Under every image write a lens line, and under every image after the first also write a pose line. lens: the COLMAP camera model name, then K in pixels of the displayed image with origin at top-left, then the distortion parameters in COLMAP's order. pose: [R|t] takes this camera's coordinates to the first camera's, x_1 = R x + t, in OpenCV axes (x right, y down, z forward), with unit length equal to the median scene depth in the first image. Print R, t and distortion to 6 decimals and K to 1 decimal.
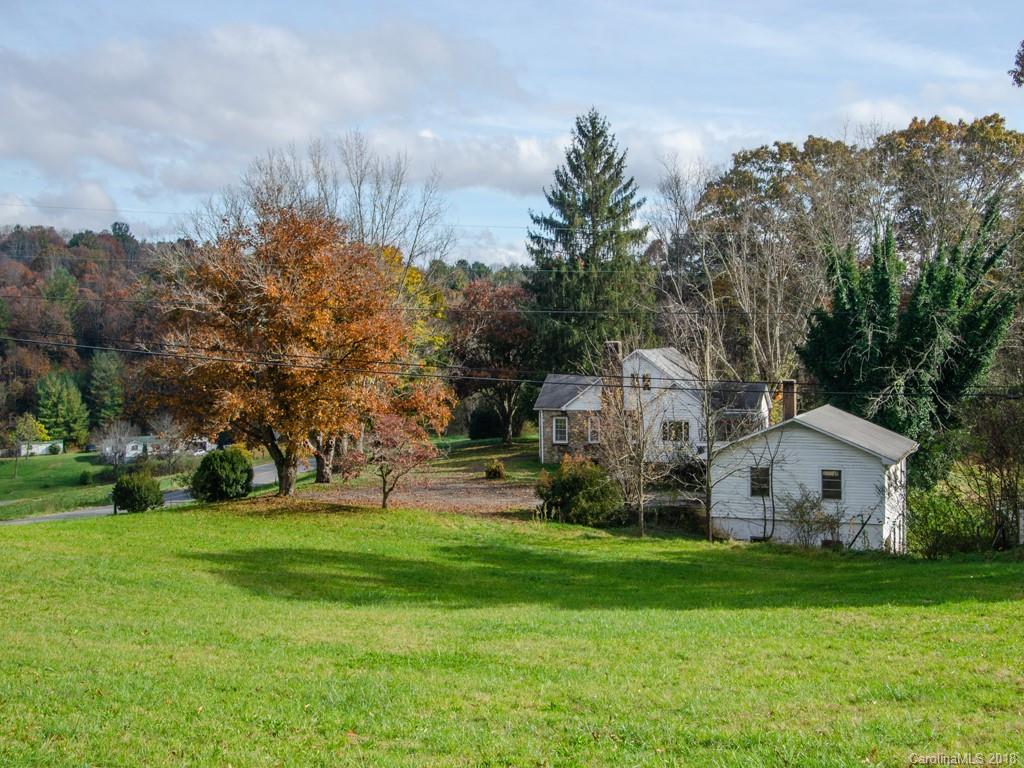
lens RADIAL K [[1413.2, 0, 512.0], [0, 1413.2, 384.0], [0, 0, 1]] dist [-0.007295, -0.011455]
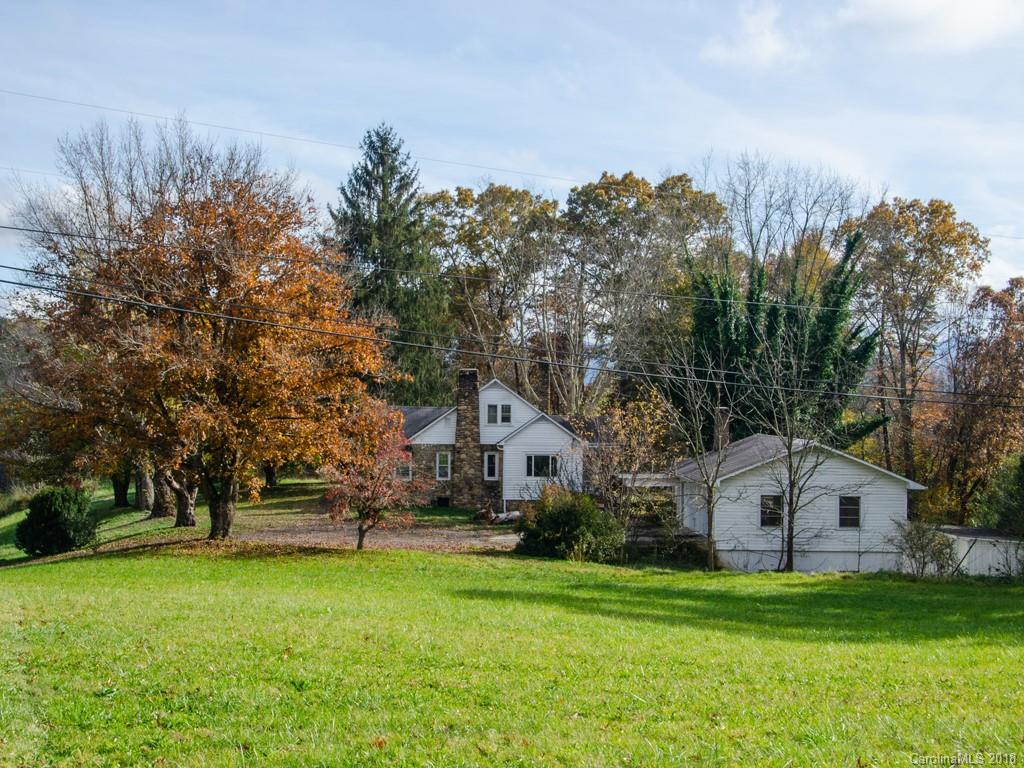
lens RADIAL K [[1379.5, 0, 512.0], [0, 1379.5, 384.0], [0, 0, 1]] dist [-0.007591, 0.005820]
pose [[0.920849, 0.024177, 0.389169, -0.252948], [-0.005379, 0.998769, -0.049319, 0.023667], [-0.389882, 0.043322, 0.919845, 0.168895]]
